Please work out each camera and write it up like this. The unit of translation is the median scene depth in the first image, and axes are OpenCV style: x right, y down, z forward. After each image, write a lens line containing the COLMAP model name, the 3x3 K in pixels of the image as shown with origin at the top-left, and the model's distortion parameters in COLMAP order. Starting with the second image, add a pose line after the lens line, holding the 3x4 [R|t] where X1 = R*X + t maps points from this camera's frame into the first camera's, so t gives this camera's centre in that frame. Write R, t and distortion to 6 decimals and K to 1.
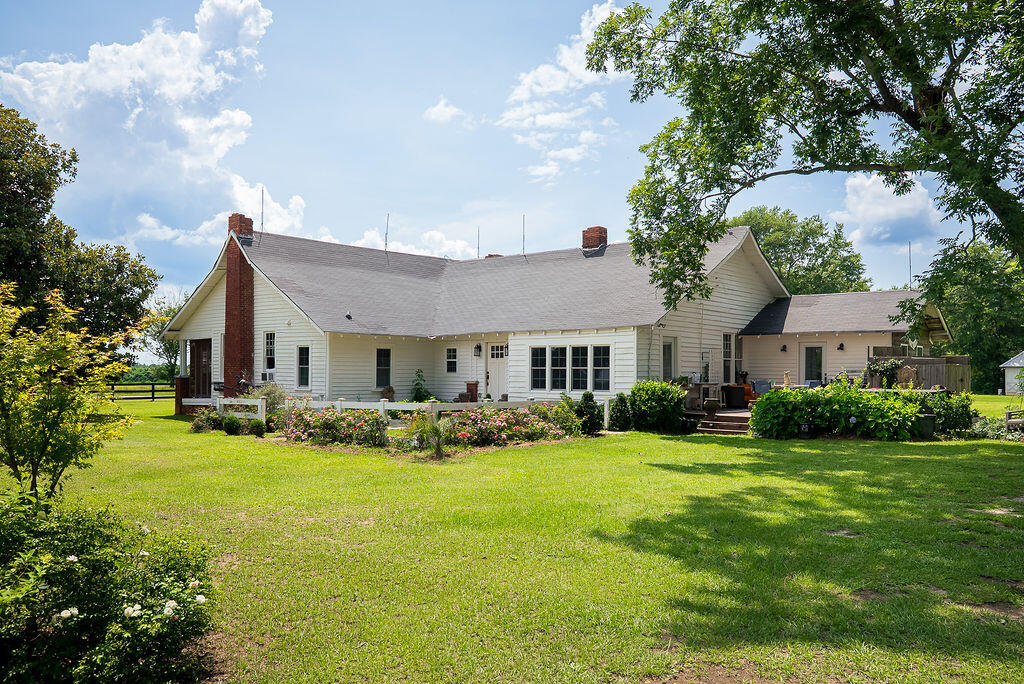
lens RADIAL K [[826.5, 0, 512.0], [0, 826.5, 342.0], [0, 0, 1]] dist [-0.041499, 0.002111]
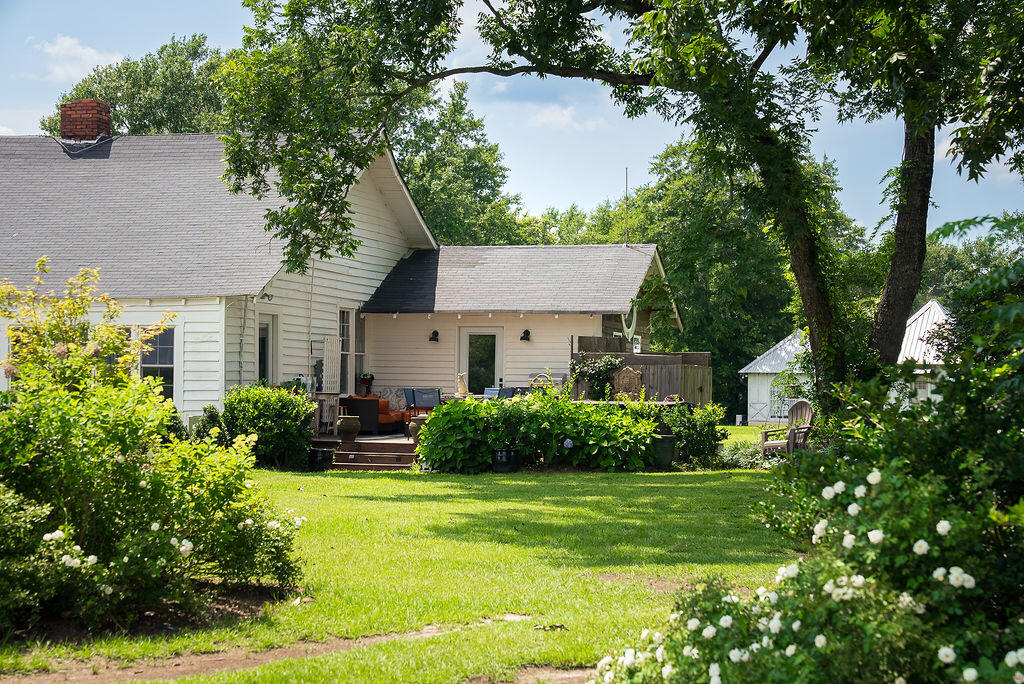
lens RADIAL K [[1981.6, 0, 512.0], [0, 1981.6, 342.0], [0, 0, 1]] dist [0.007639, 0.045584]
pose [[0.909300, 0.014240, 0.415897, -0.240205], [-0.021142, 0.999705, 0.011993, -0.007225], [-0.415603, -0.019698, 0.909333, -0.370340]]
